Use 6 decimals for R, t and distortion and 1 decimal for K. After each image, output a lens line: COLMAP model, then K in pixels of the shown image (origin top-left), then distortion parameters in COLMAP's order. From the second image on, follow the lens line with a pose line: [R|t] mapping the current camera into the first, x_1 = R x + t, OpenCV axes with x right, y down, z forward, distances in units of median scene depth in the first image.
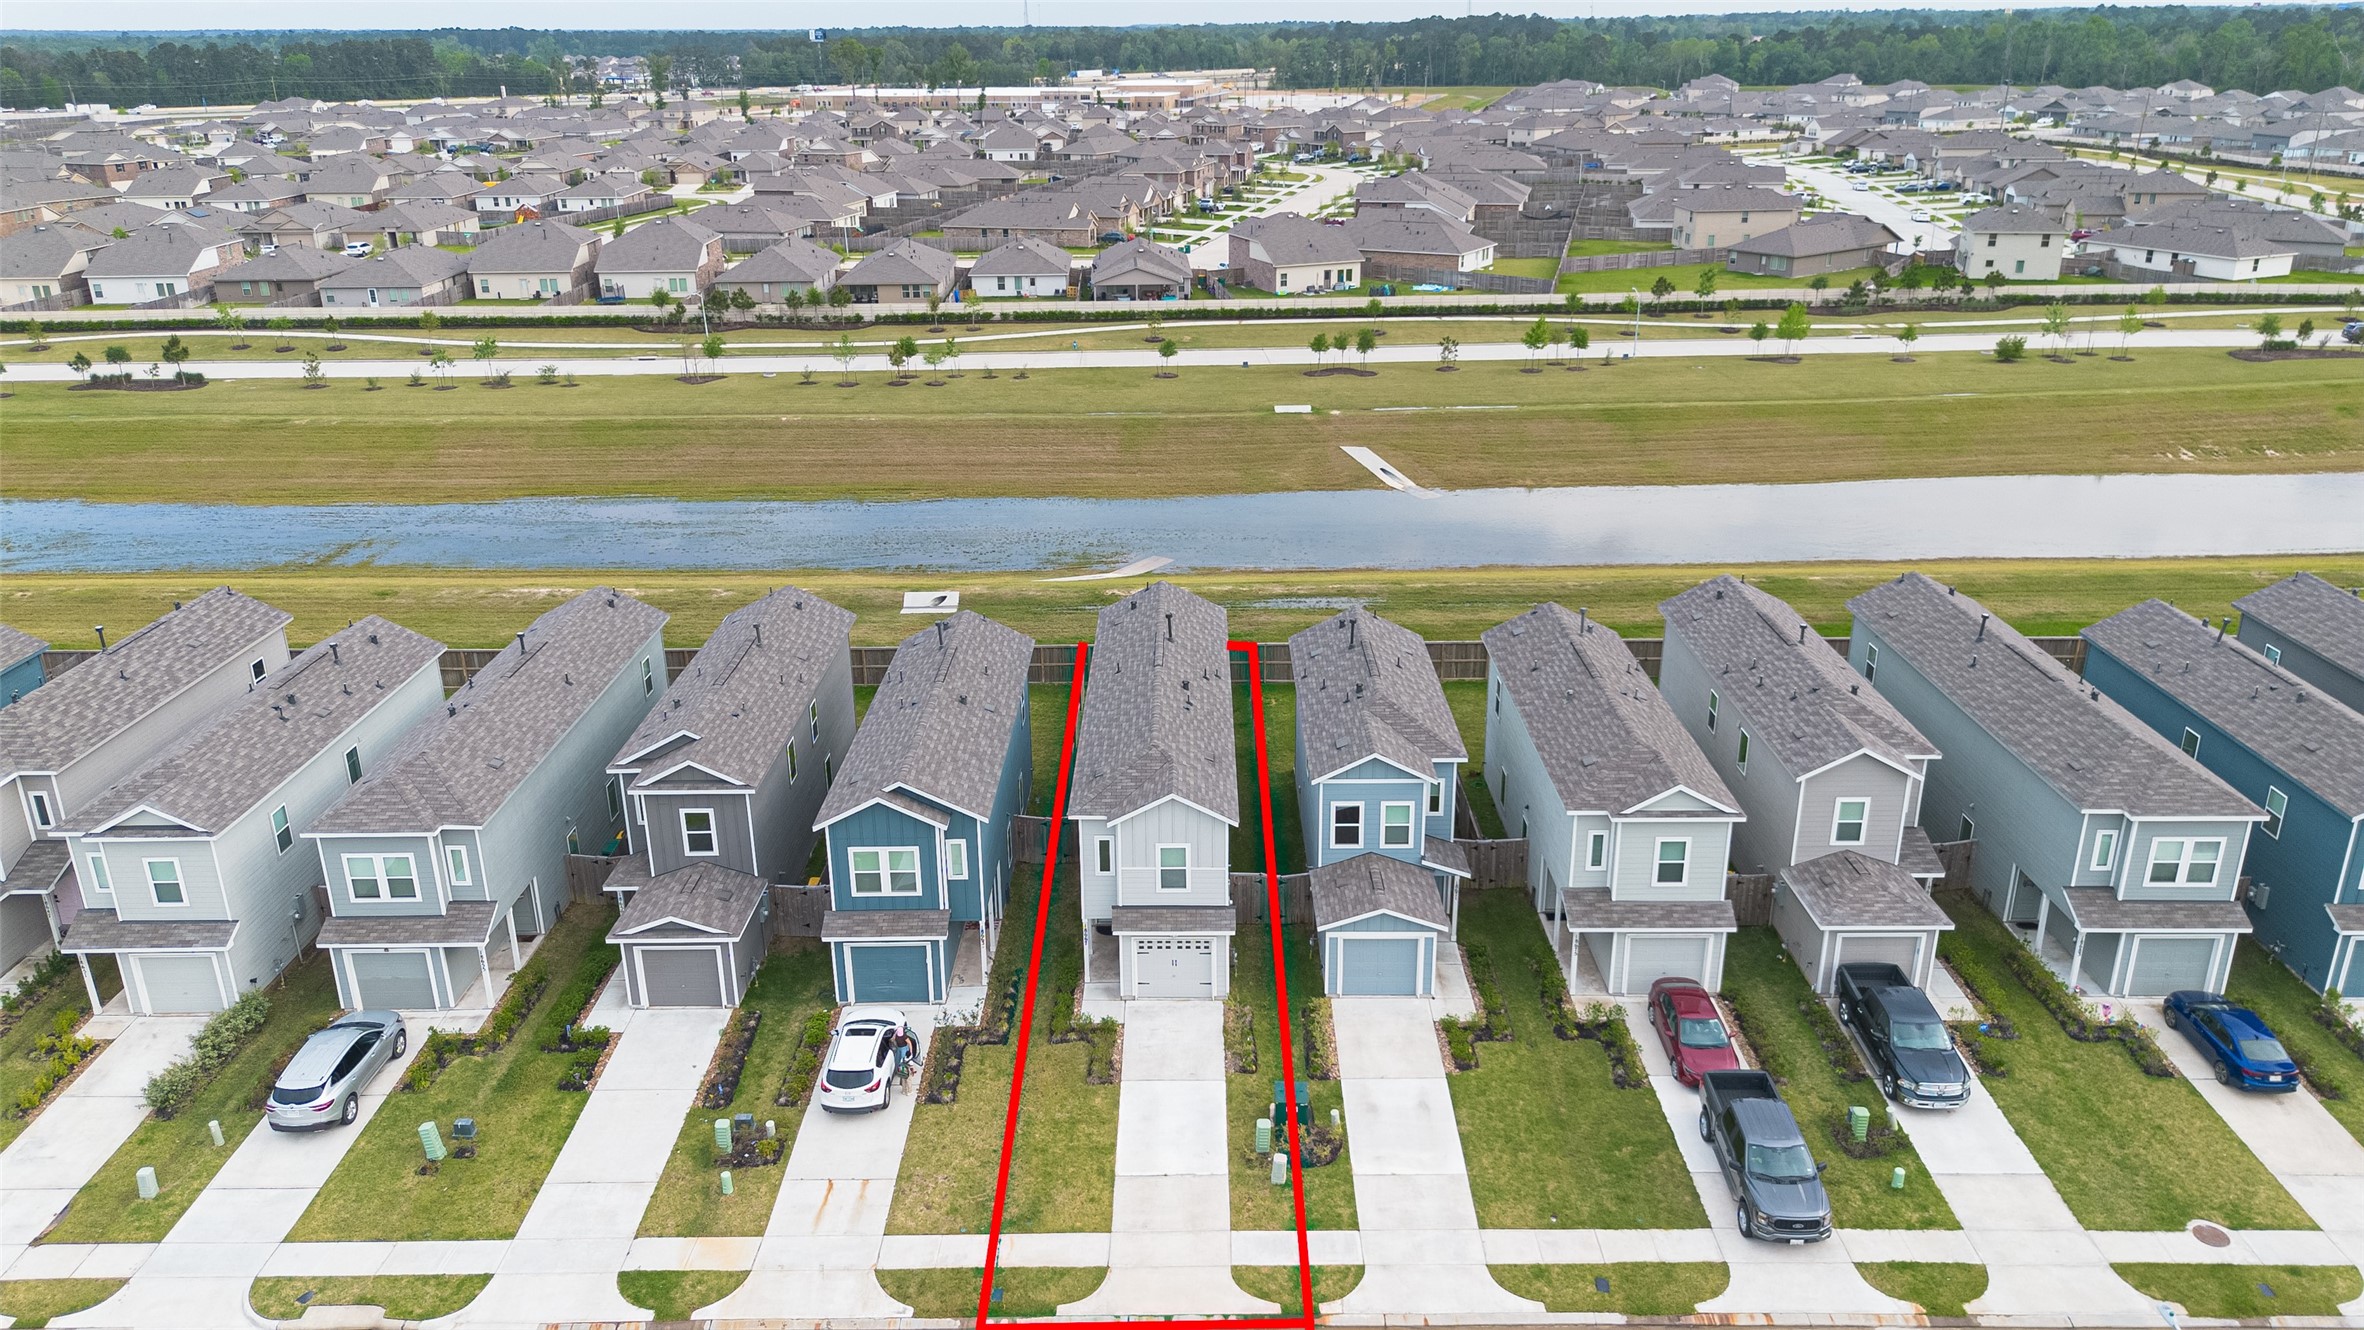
lens RADIAL K [[1655.4, 0, 1182.0], [0, 1655.4, 665.0], [0, 0, 1]] dist [0.010063, 0.001596]
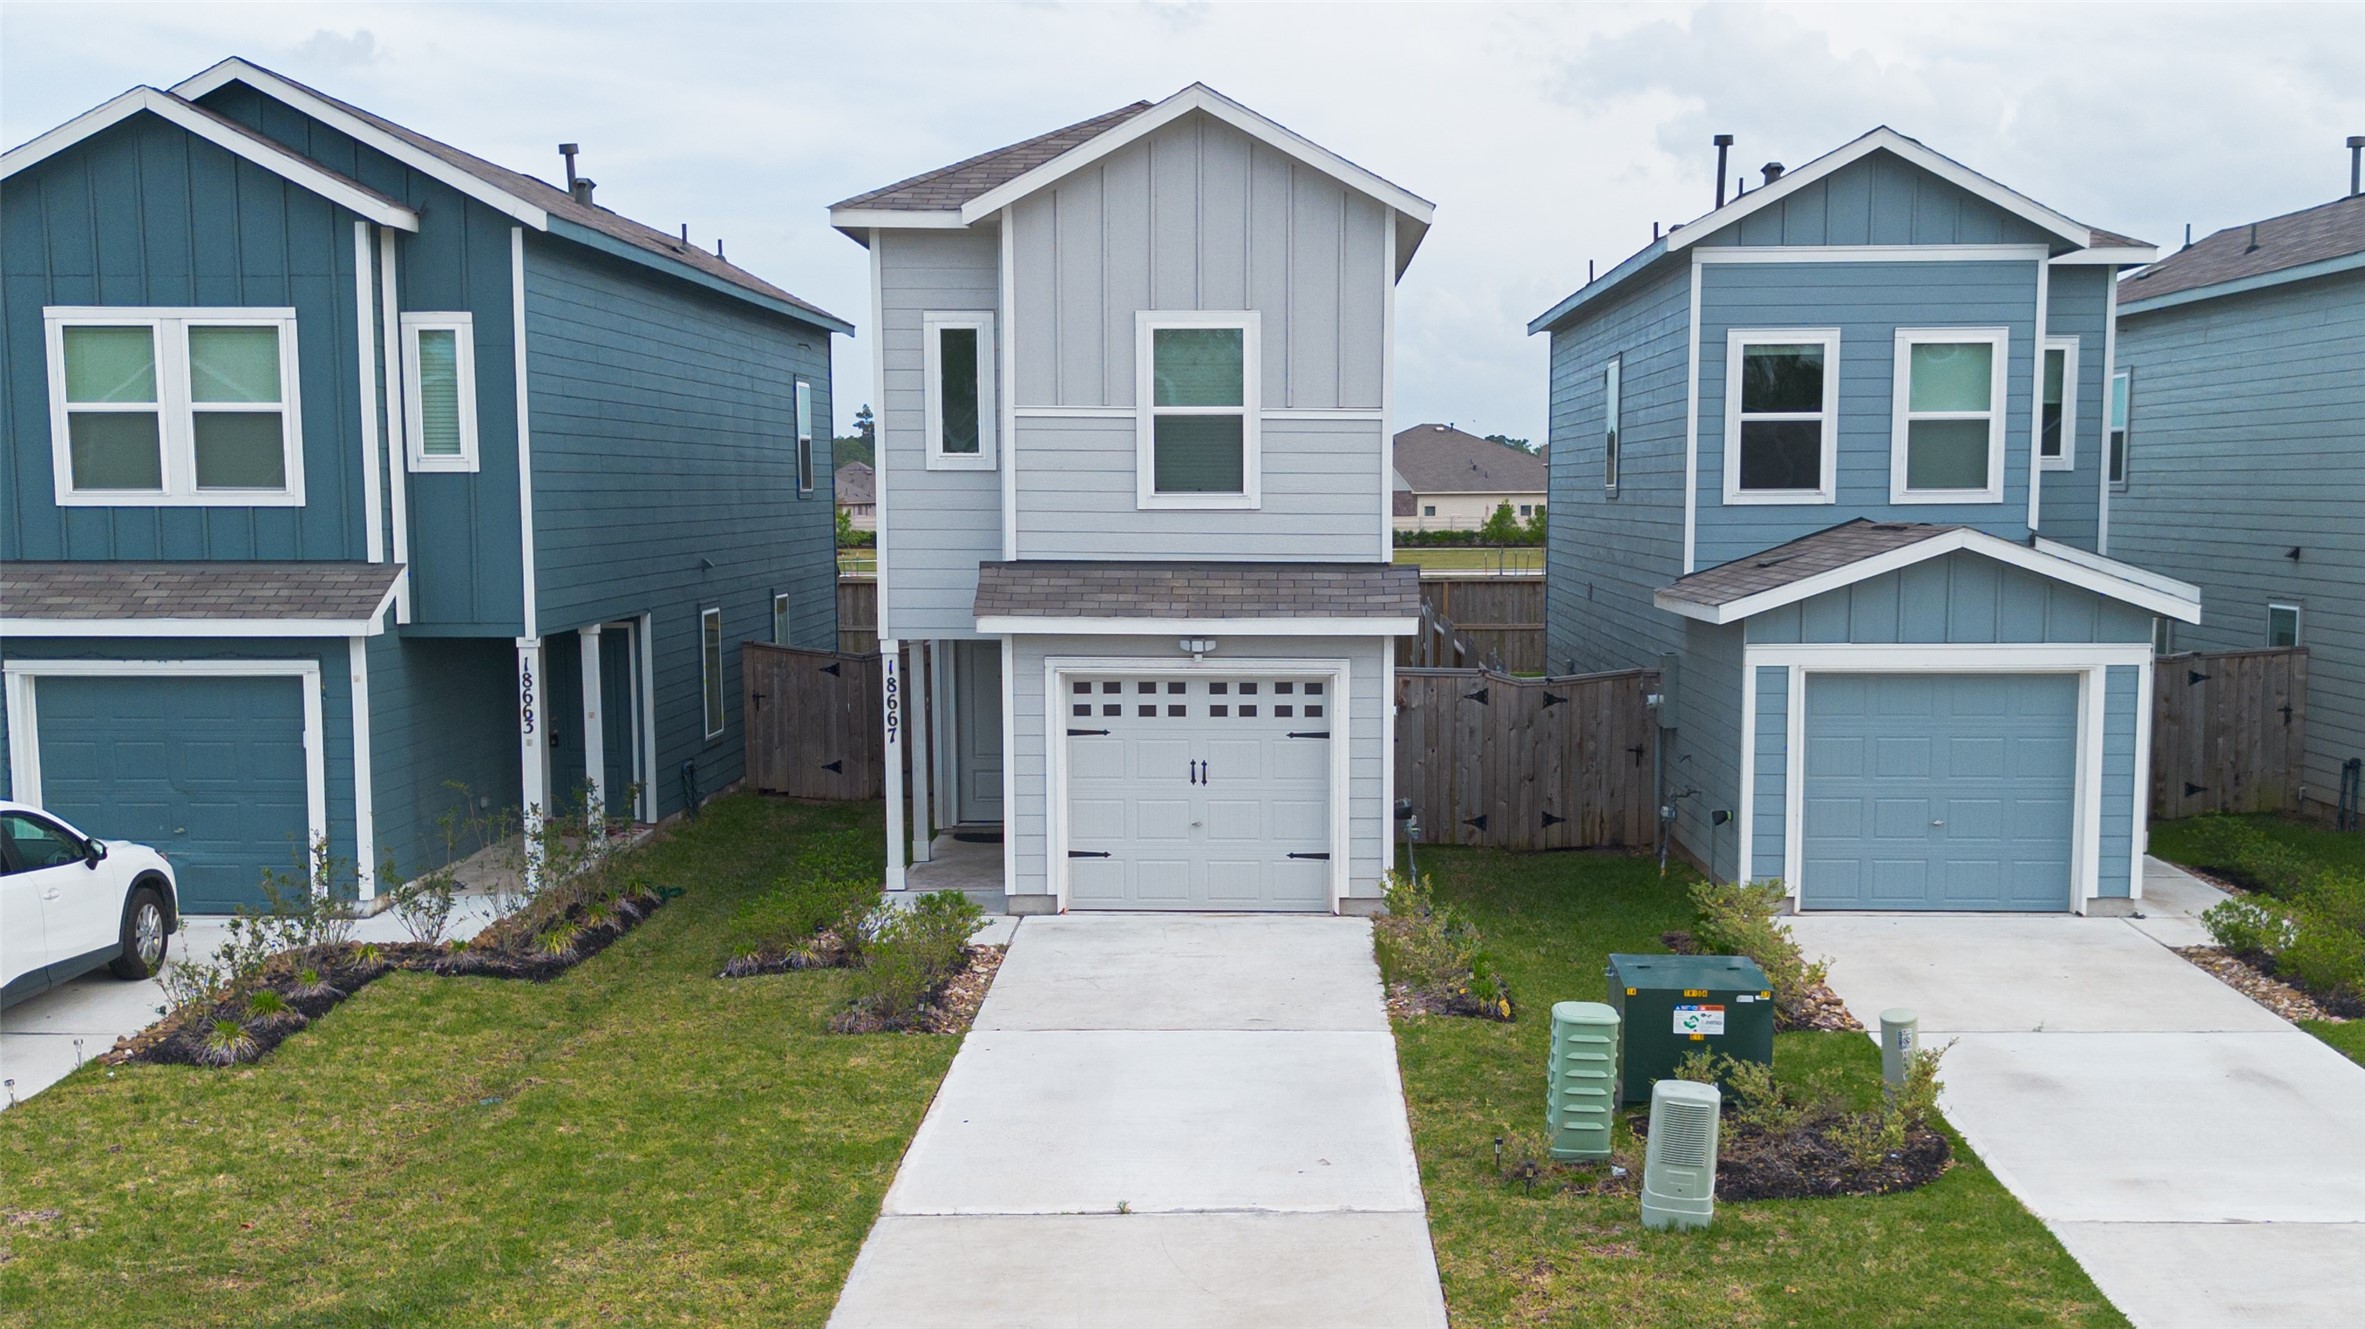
lens RADIAL K [[2793.3, 0, 1222.6], [0, 2793.3, 664.3], [0, 0, 1]] dist [0.024072, -0.010905]
pose [[0.999864, 0.010845, -0.012415, 0.005213], [-0.013192, 0.978029, -0.208049, 0.263655], [0.009886, 0.208184, 0.978040, 0.543602]]
